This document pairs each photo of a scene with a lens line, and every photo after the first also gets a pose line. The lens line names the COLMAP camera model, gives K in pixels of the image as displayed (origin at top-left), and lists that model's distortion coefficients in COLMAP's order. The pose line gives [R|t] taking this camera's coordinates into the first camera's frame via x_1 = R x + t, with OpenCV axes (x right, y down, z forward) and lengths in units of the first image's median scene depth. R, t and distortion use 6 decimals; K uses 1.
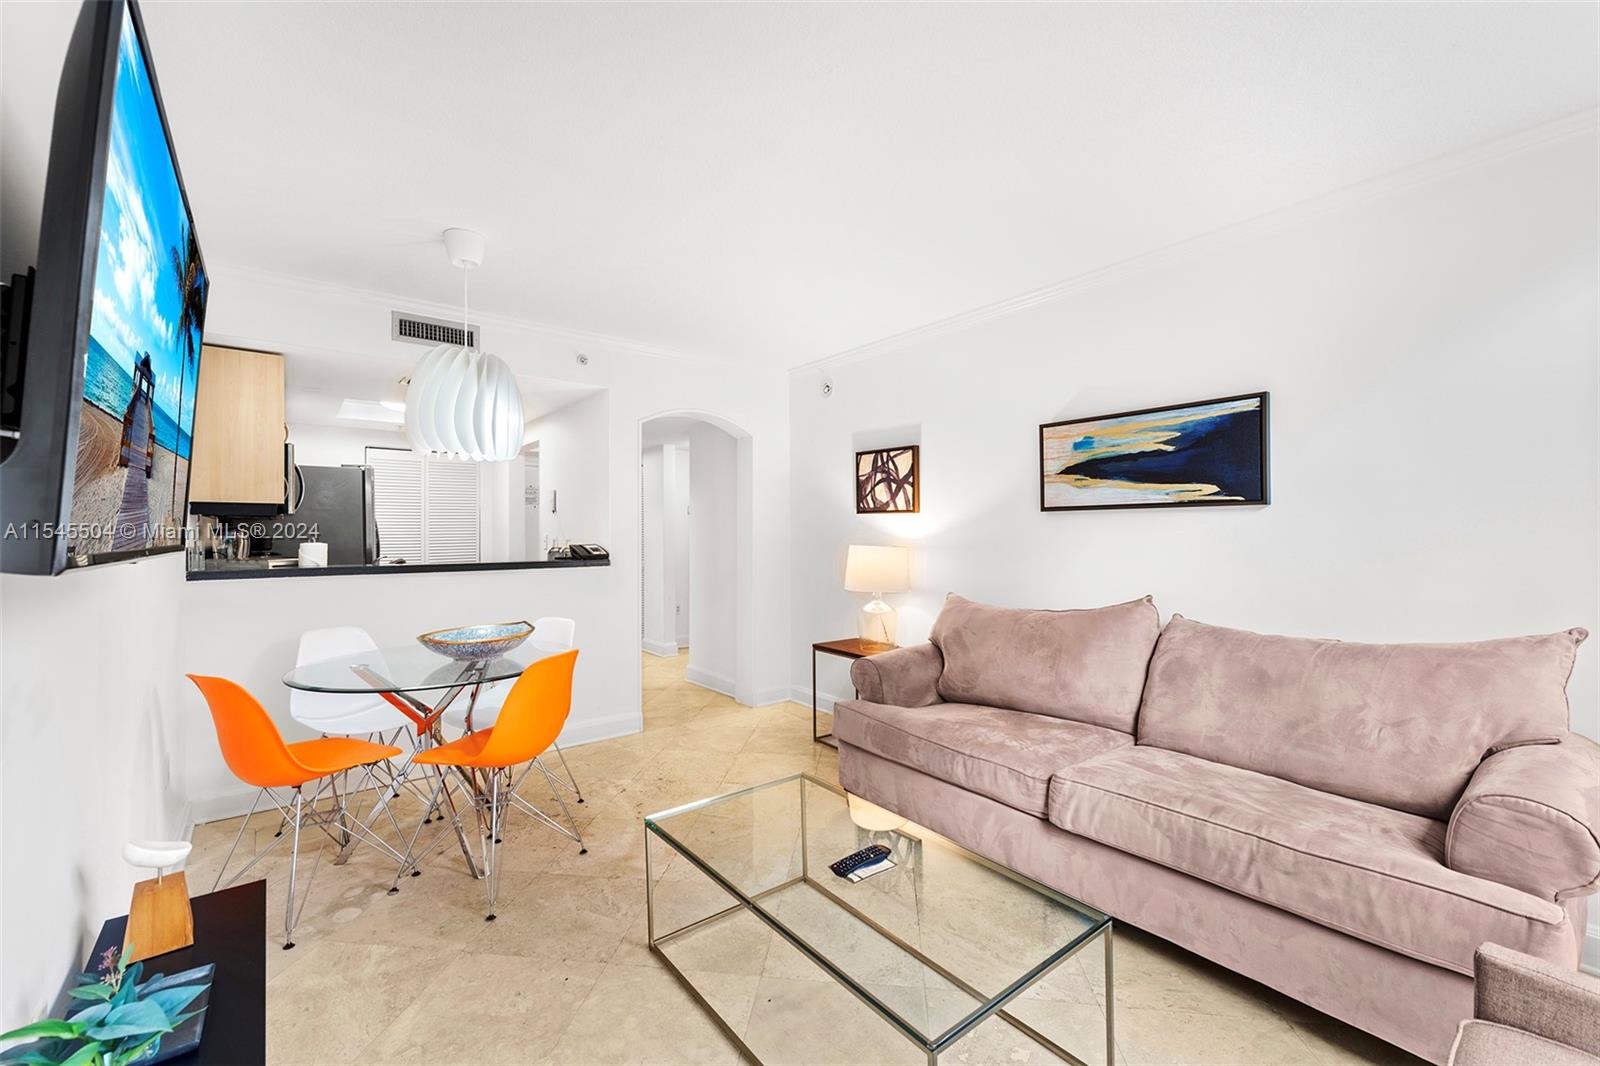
lens RADIAL K [[644.7, 0, 801.2], [0, 644.7, 533.1], [0, 0, 1]] dist [-0.001114, -0.000067]
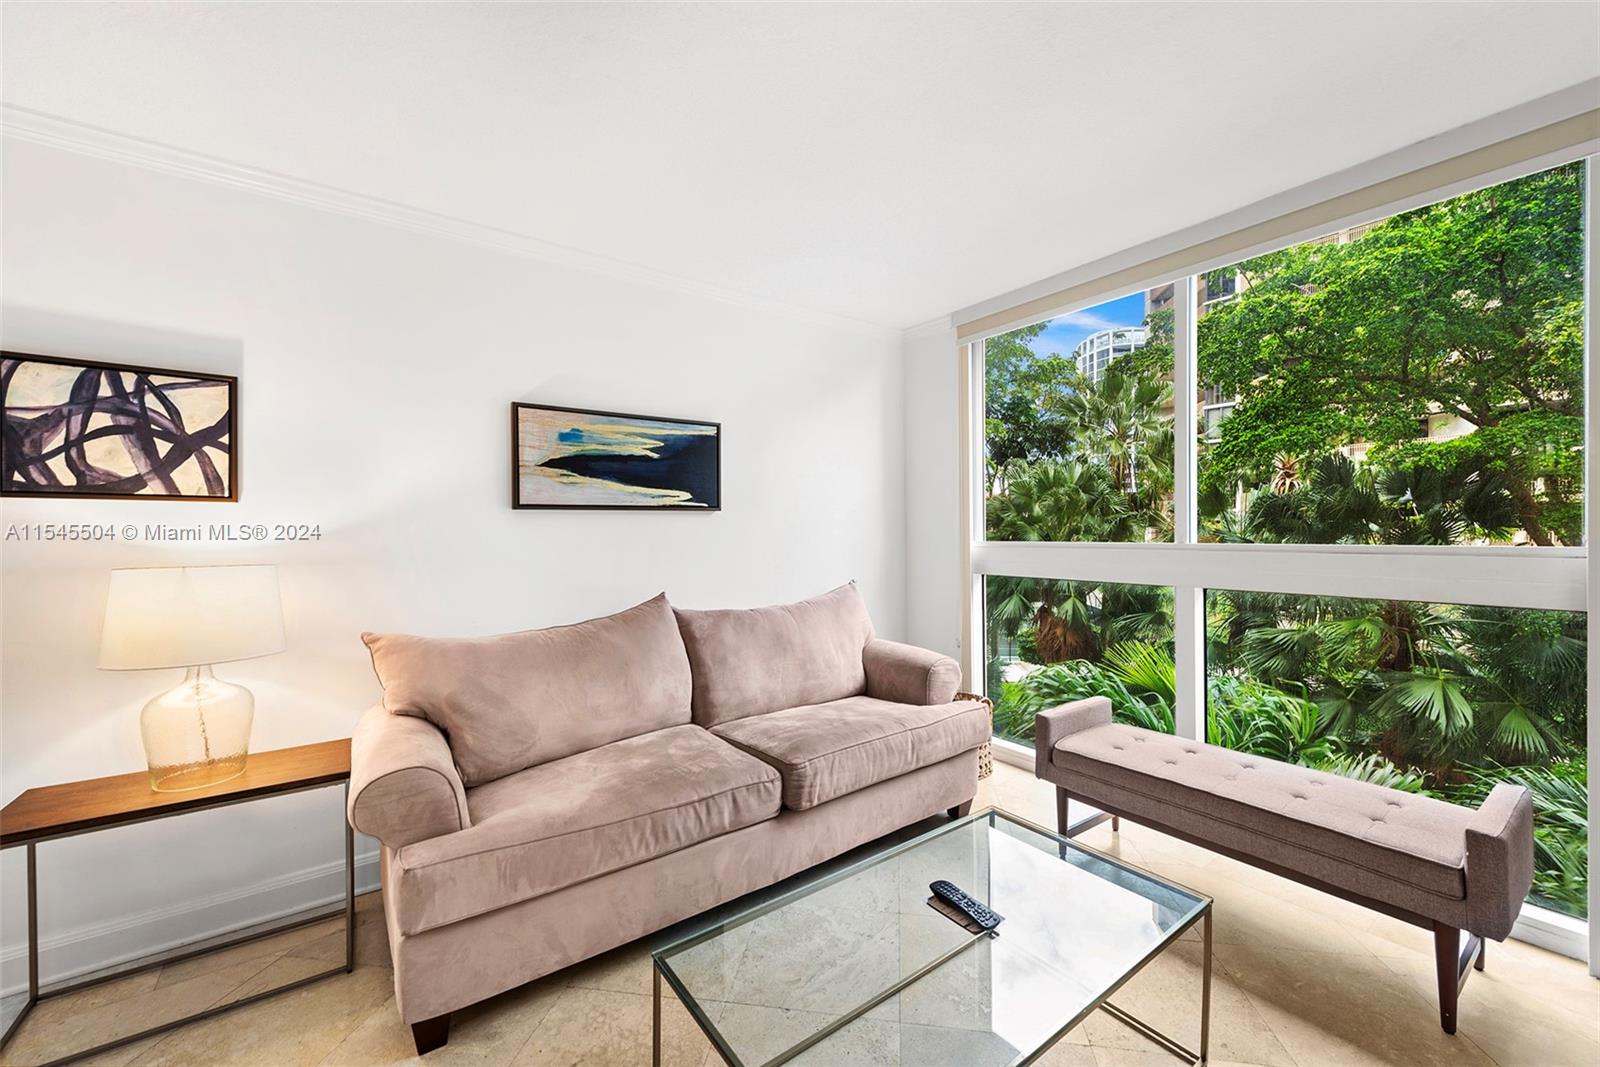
lens RADIAL K [[618.6, 0, 803.6], [0, 618.6, 533.5], [0, 0, 1]] dist [0.007084, -0.001451]
pose [[0.043812, -0.011287, 0.998976, -0.394859], [0.006818, 0.999916, 0.010999, -0.008990], [-0.999017, 0.006329, 0.043885, 0.604916]]
